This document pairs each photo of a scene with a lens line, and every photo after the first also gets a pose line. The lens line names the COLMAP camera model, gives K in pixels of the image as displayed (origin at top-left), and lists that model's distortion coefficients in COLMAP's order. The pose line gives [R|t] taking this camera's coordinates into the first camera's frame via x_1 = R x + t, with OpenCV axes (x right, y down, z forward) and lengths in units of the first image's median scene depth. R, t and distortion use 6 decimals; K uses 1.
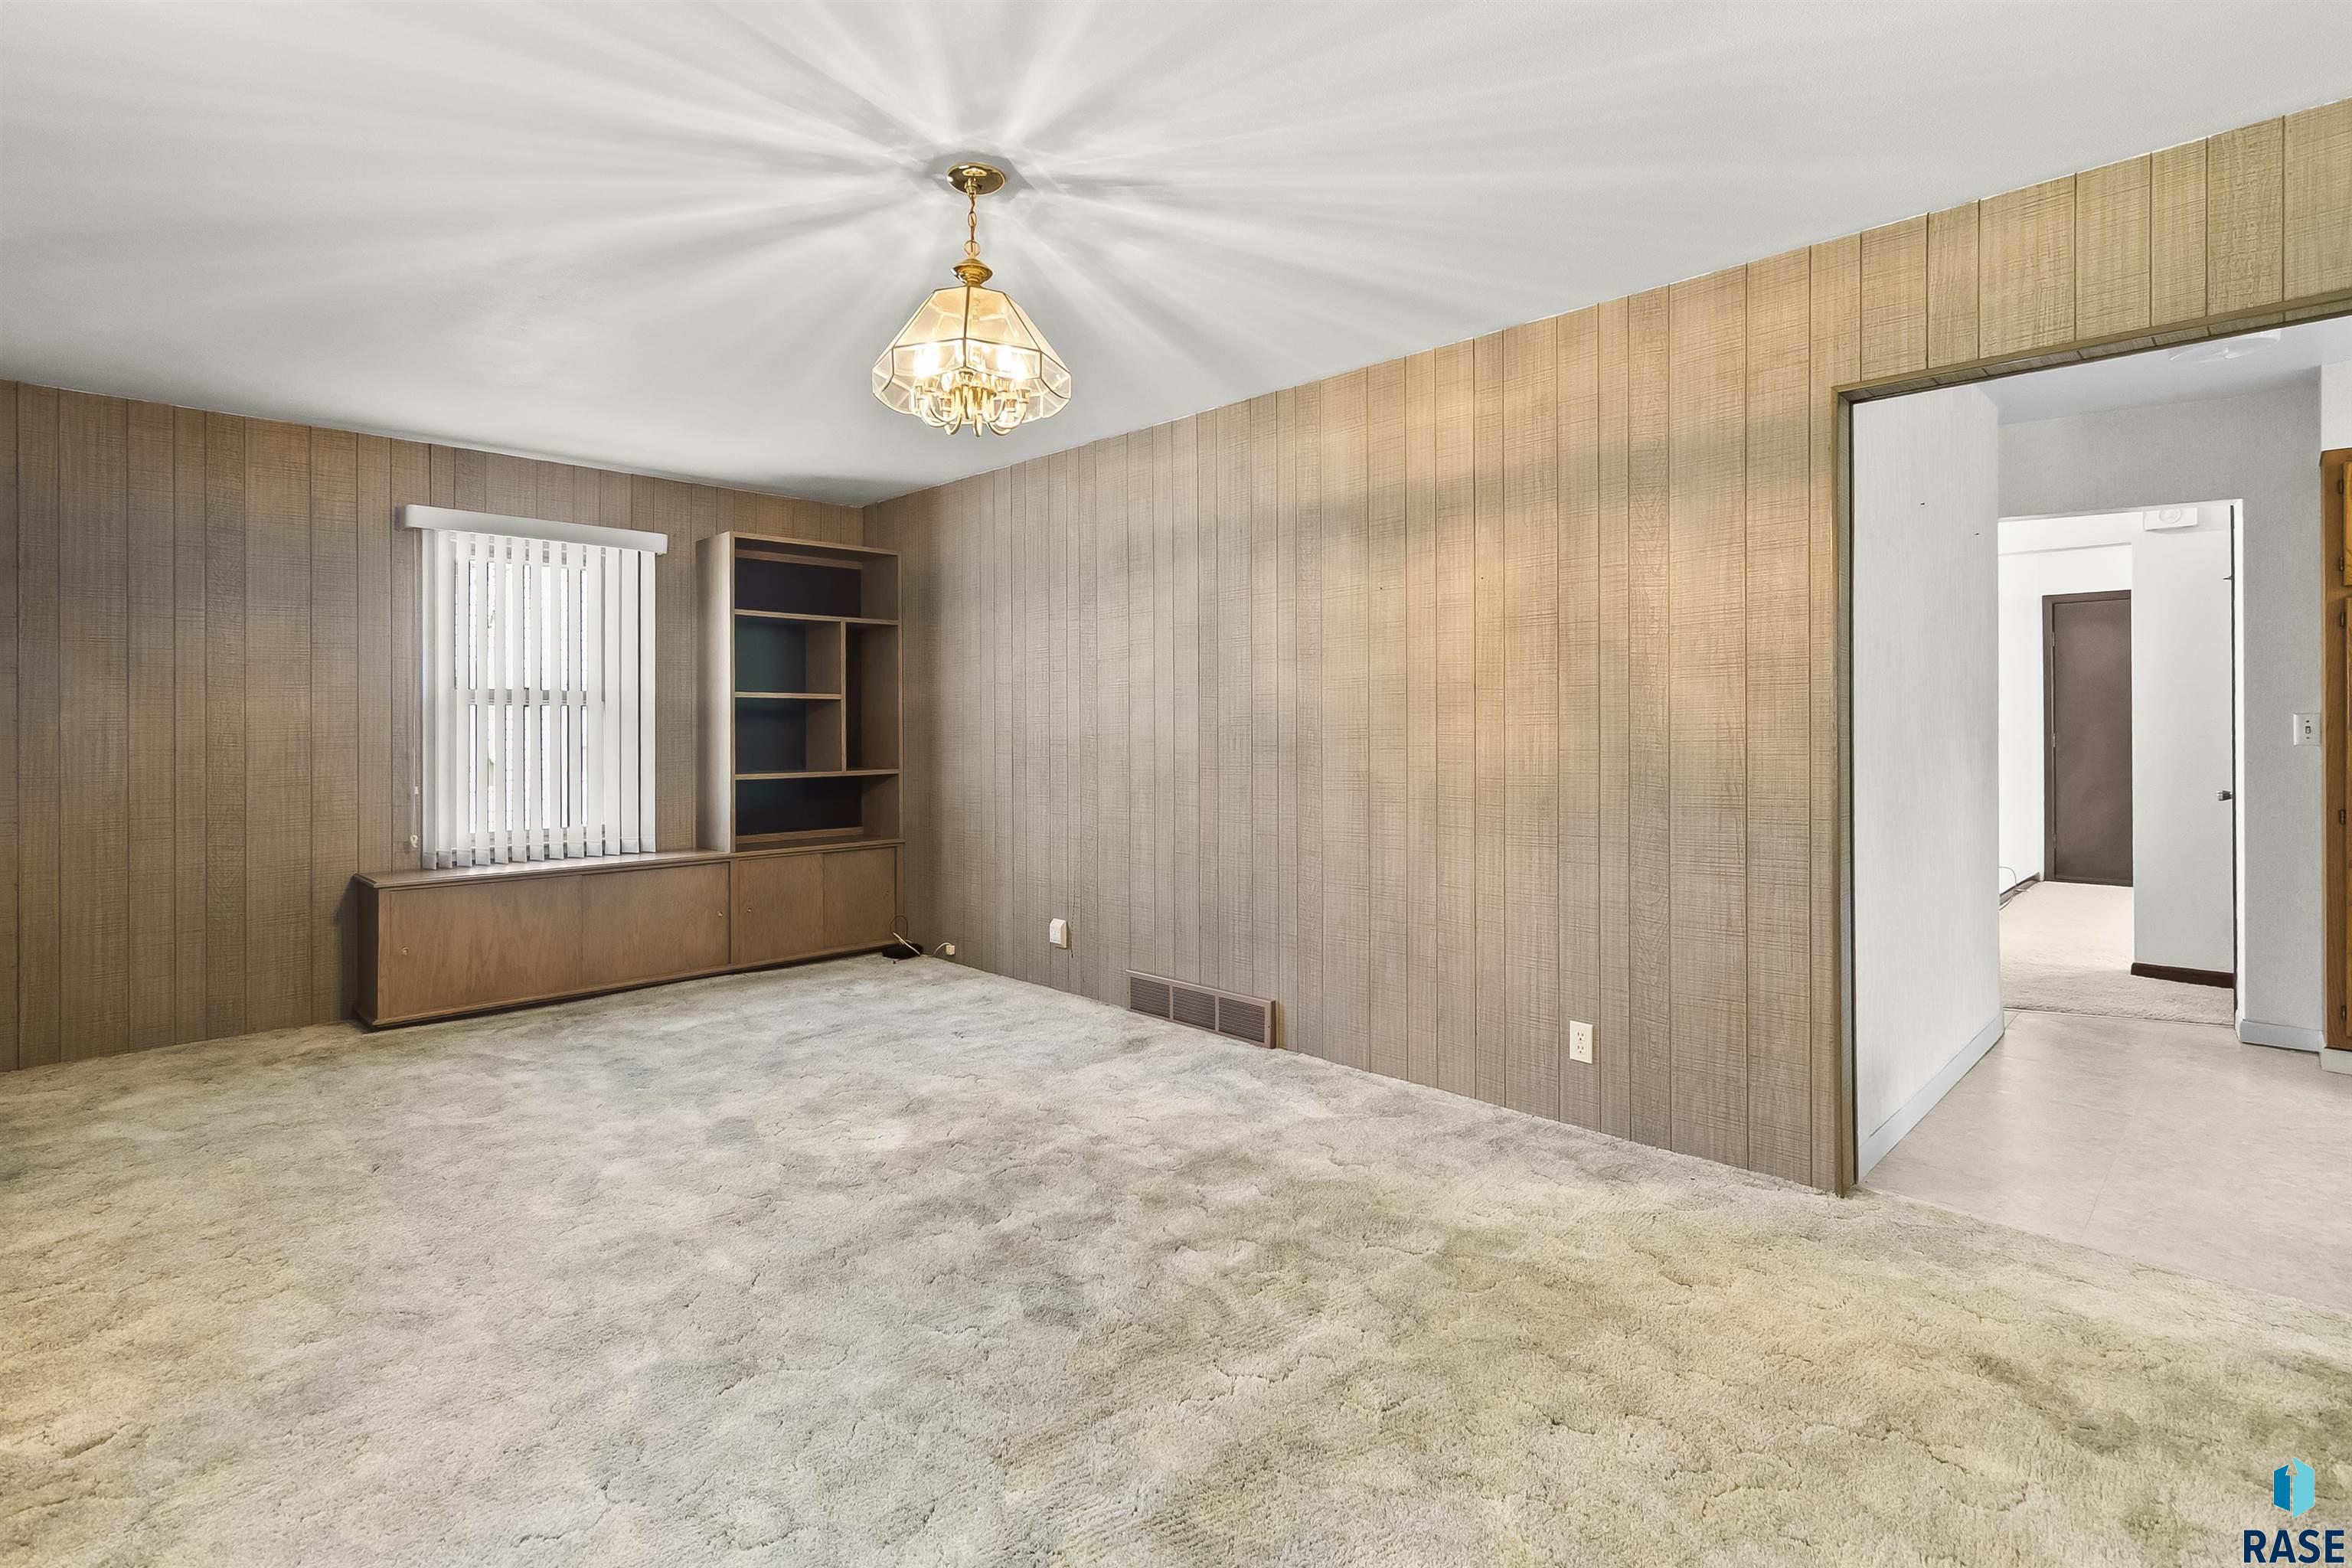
lens RADIAL K [[1120.3, 0, 1181.5], [0, 1120.3, 742.5], [0, 0, 1]] dist [0.028896, -0.000011]
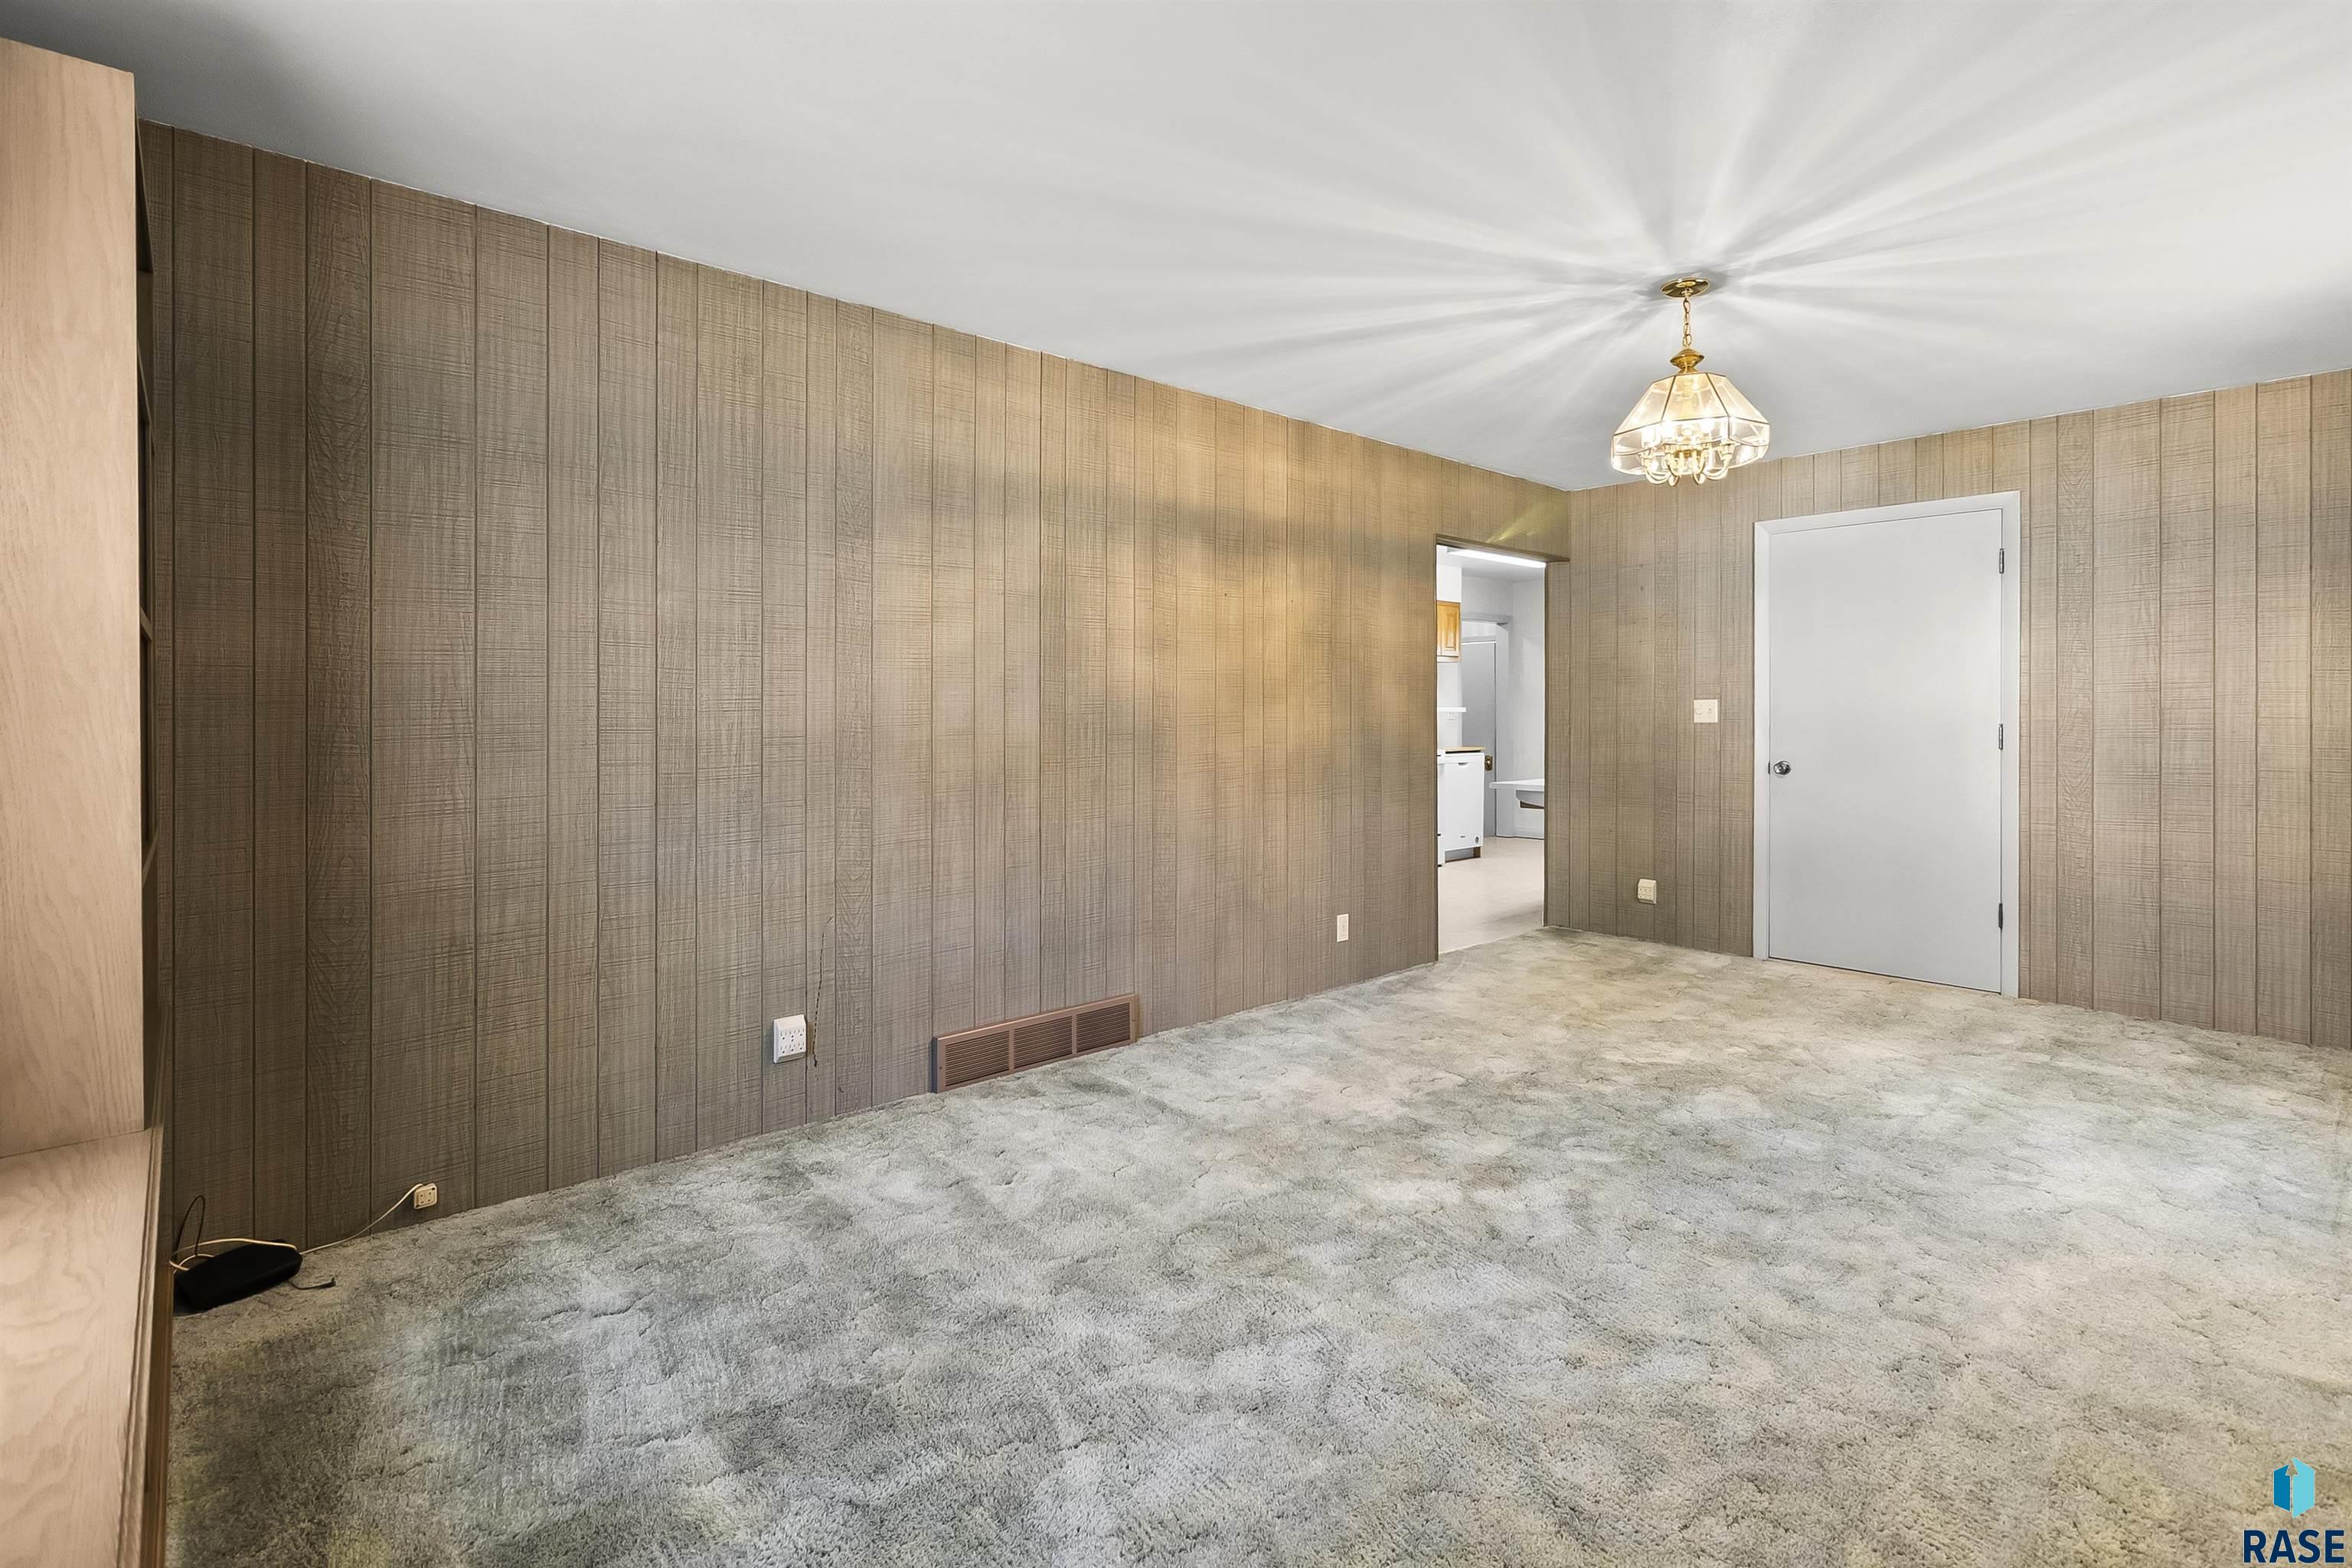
lens RADIAL K [[1096.8, 0, 1186.3], [0, 1096.8, 726.1], [0, 0, 1]] dist [0.001255, 0.000100]
pose [[0.061039, -0.013096, 0.998049, -0.915419], [0.016365, 0.999793, 0.012118, -0.015757], [-0.998001, 0.015593, 0.061240, 0.934699]]
